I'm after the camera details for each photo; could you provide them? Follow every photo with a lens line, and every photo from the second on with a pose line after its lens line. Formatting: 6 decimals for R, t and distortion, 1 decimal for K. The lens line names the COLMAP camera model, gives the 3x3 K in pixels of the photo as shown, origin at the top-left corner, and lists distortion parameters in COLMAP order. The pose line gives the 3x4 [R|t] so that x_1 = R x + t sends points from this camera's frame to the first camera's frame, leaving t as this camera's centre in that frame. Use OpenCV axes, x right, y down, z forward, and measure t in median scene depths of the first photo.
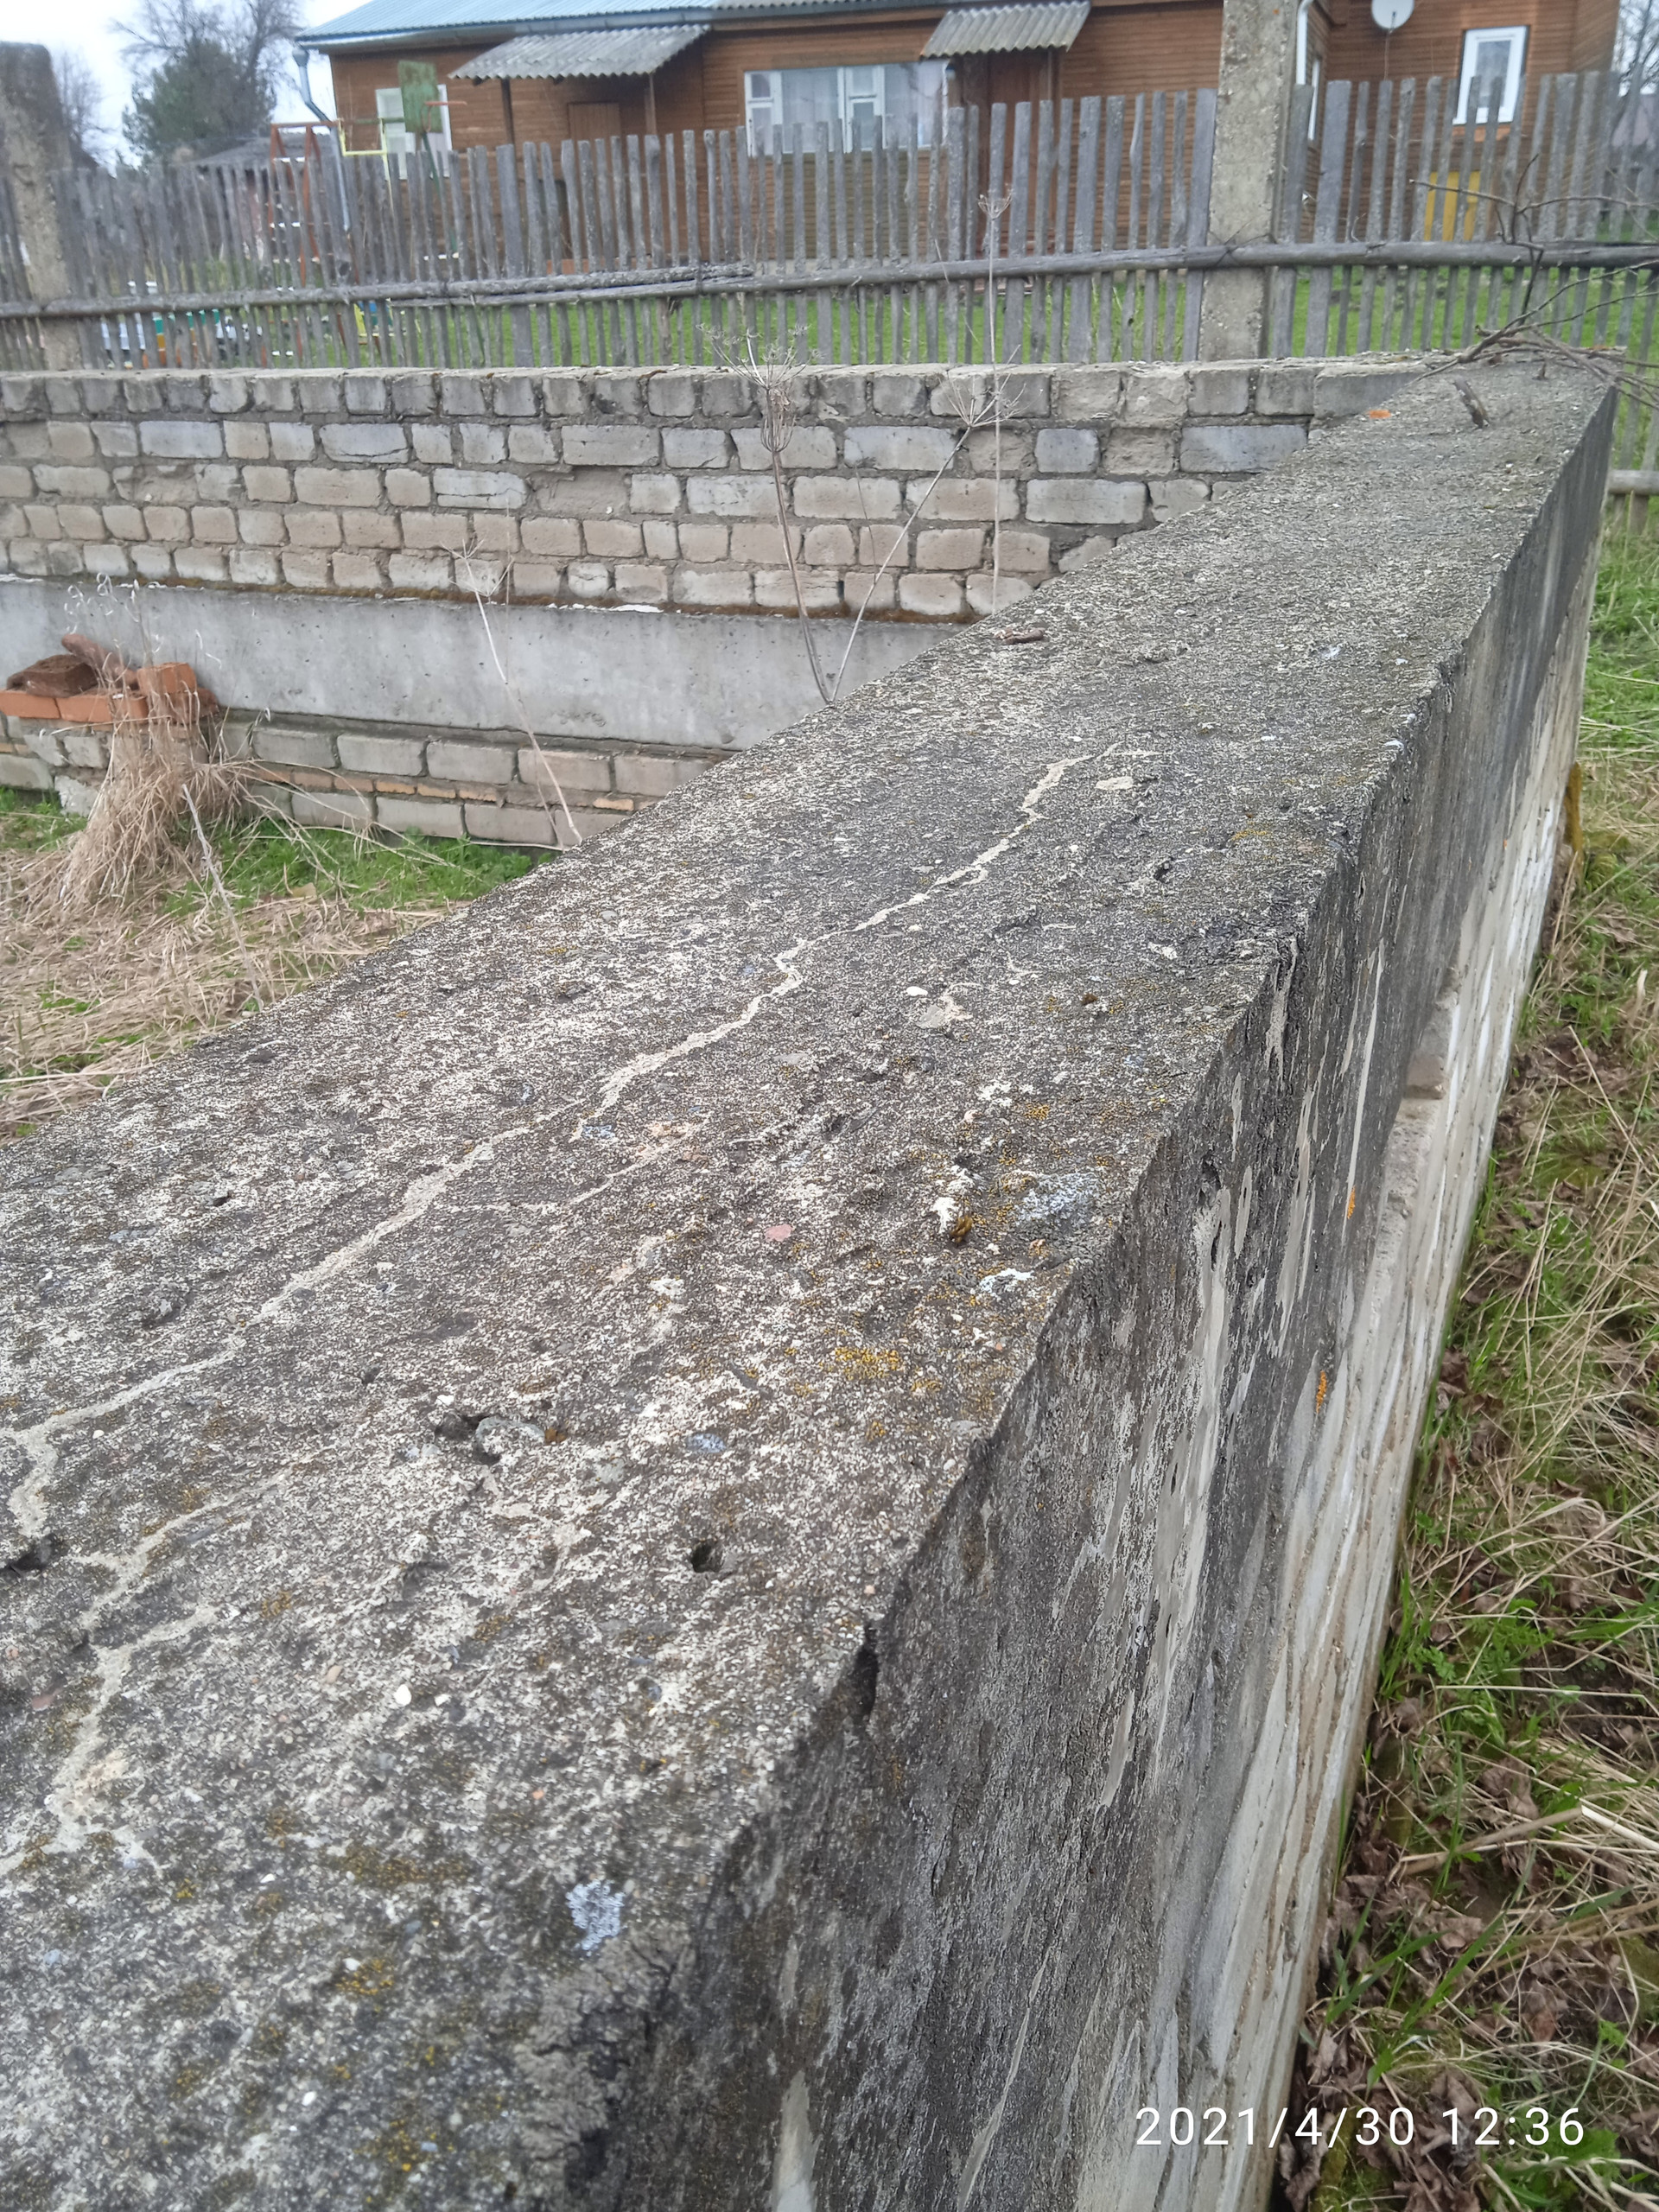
lens RADIAL K [[1809.0, 0, 829.5], [0, 1809.0, 1106.0], [0, 0, 1]] dist [0.050647, -0.076362]
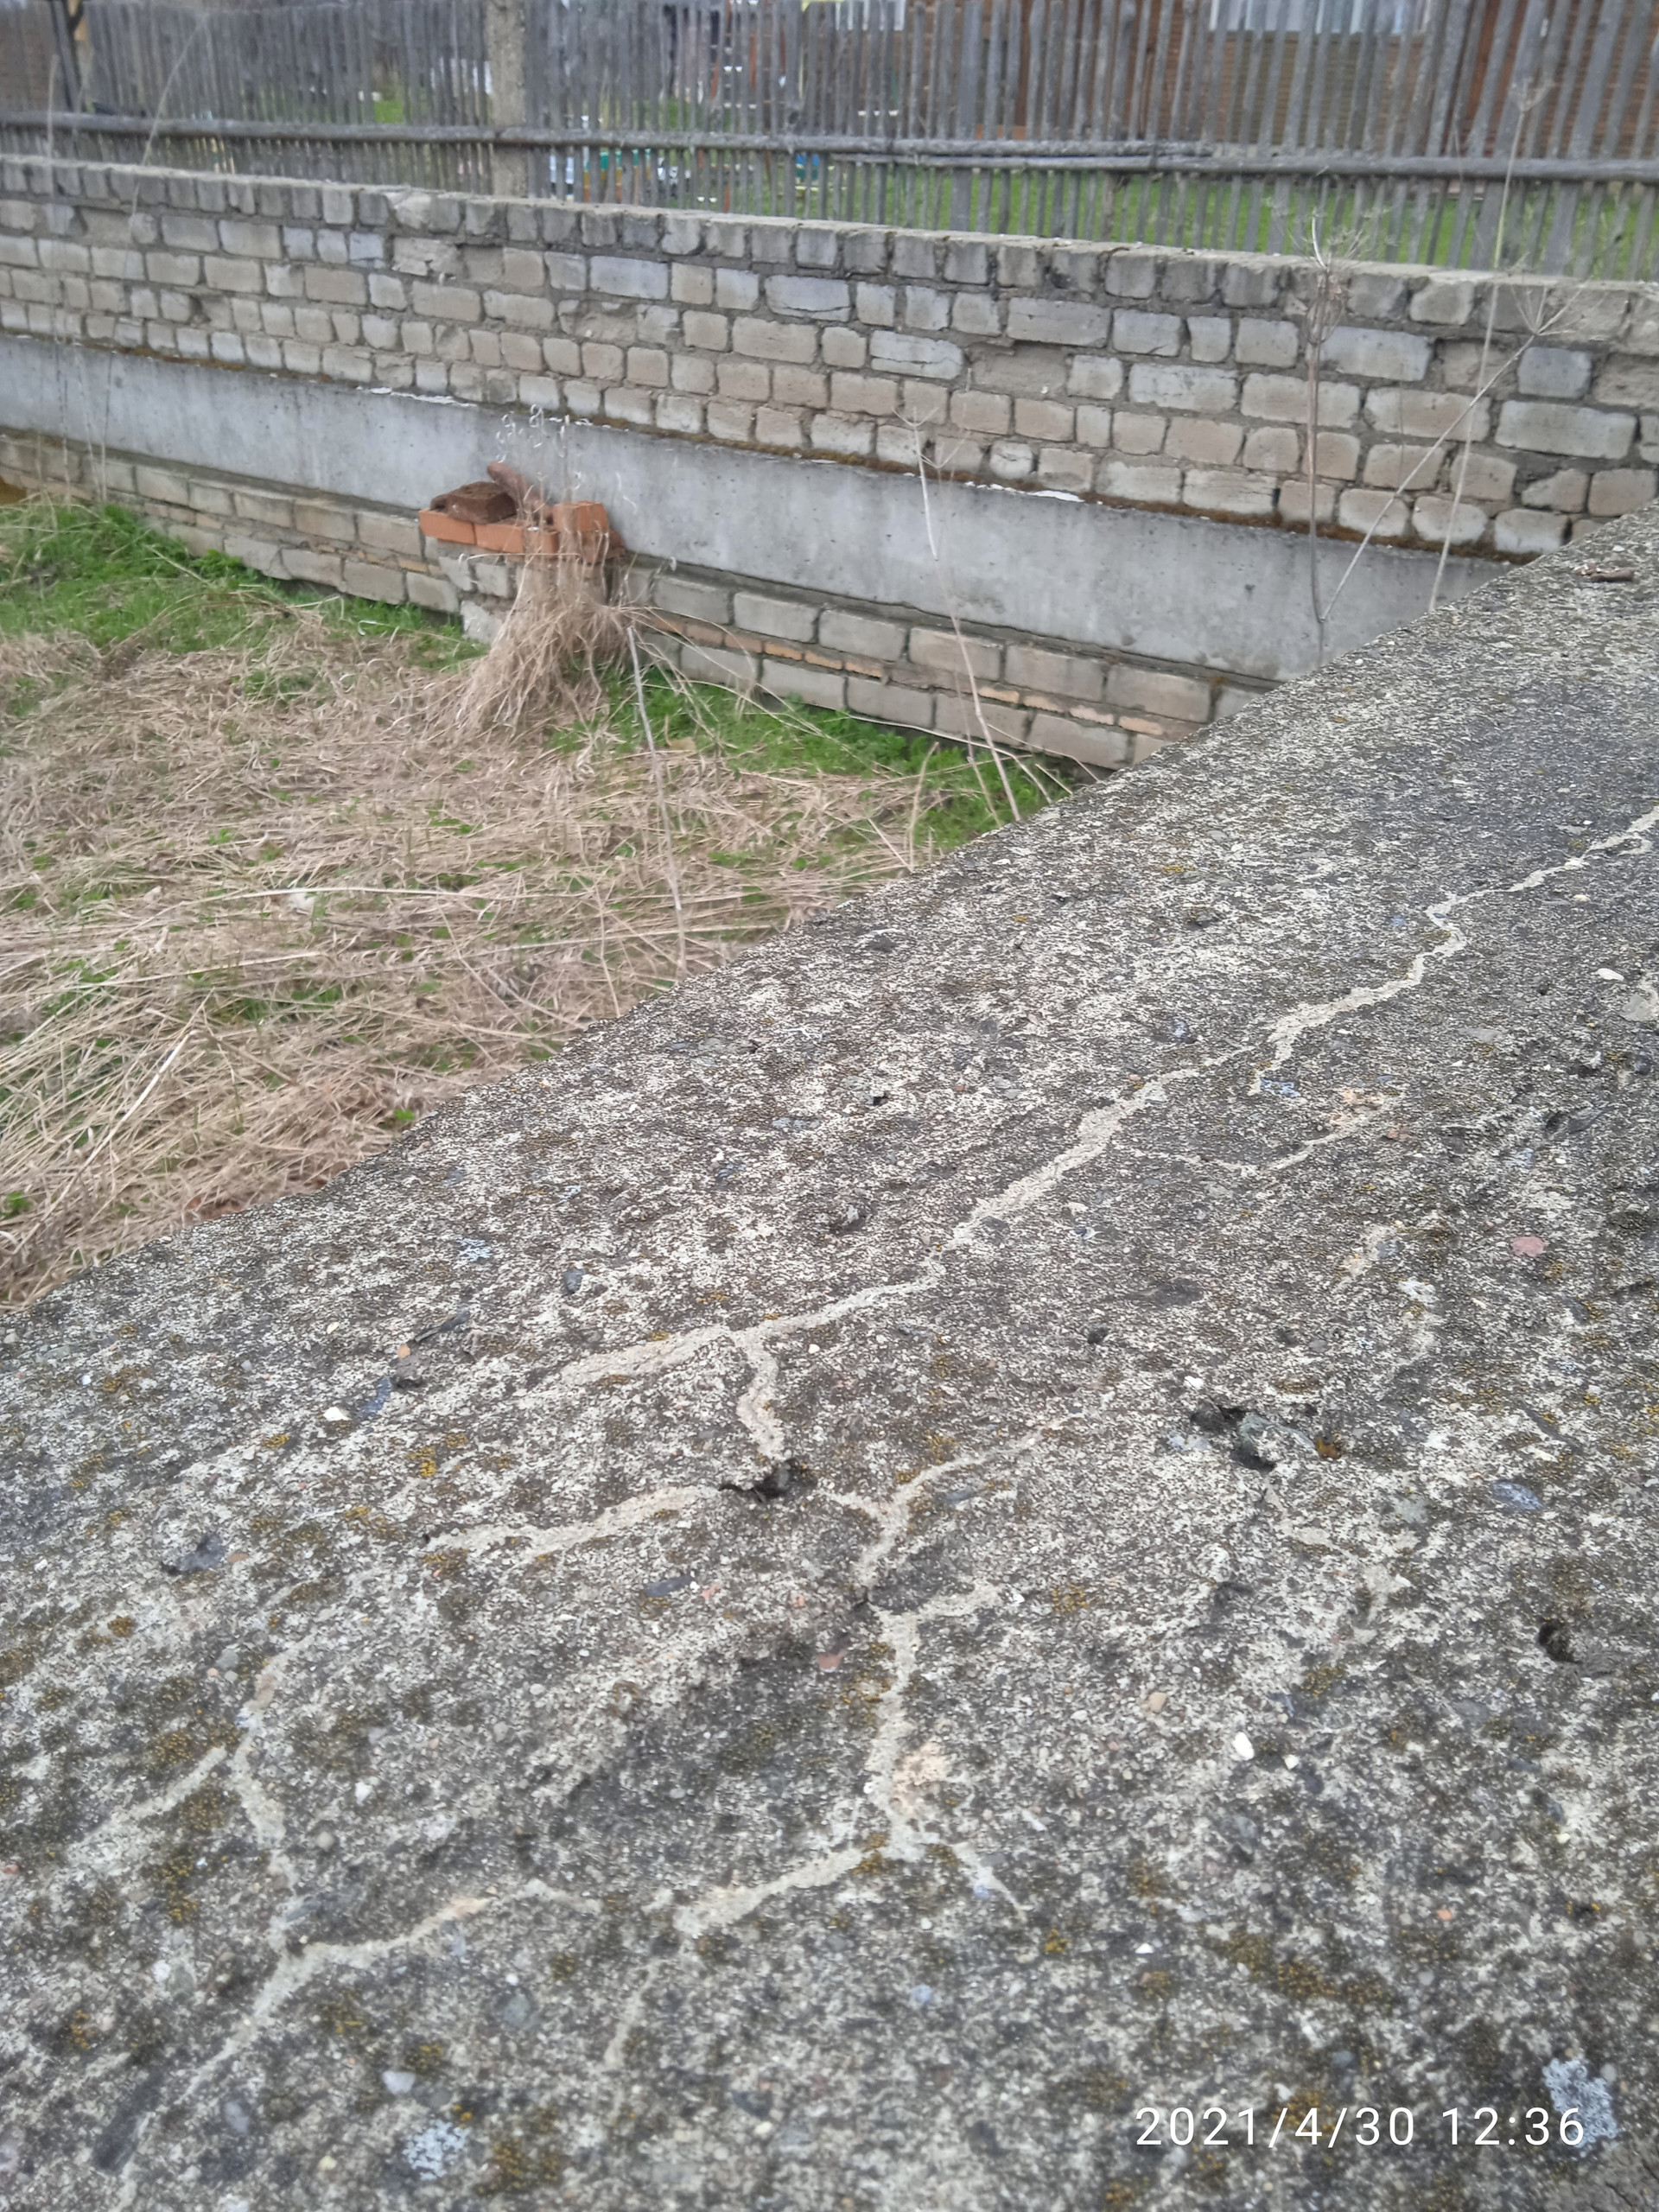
lens RADIAL K [[1809.0, 0, 829.5], [0, 1809.0, 1106.0], [0, 0, 1]] dist [0.050647, -0.076362]
pose [[0.975327, 0.159019, -0.153133, -0.200896], [-0.150071, 0.986307, 0.068390, -0.004787], [0.161912, -0.043722, 0.985836, 0.071721]]
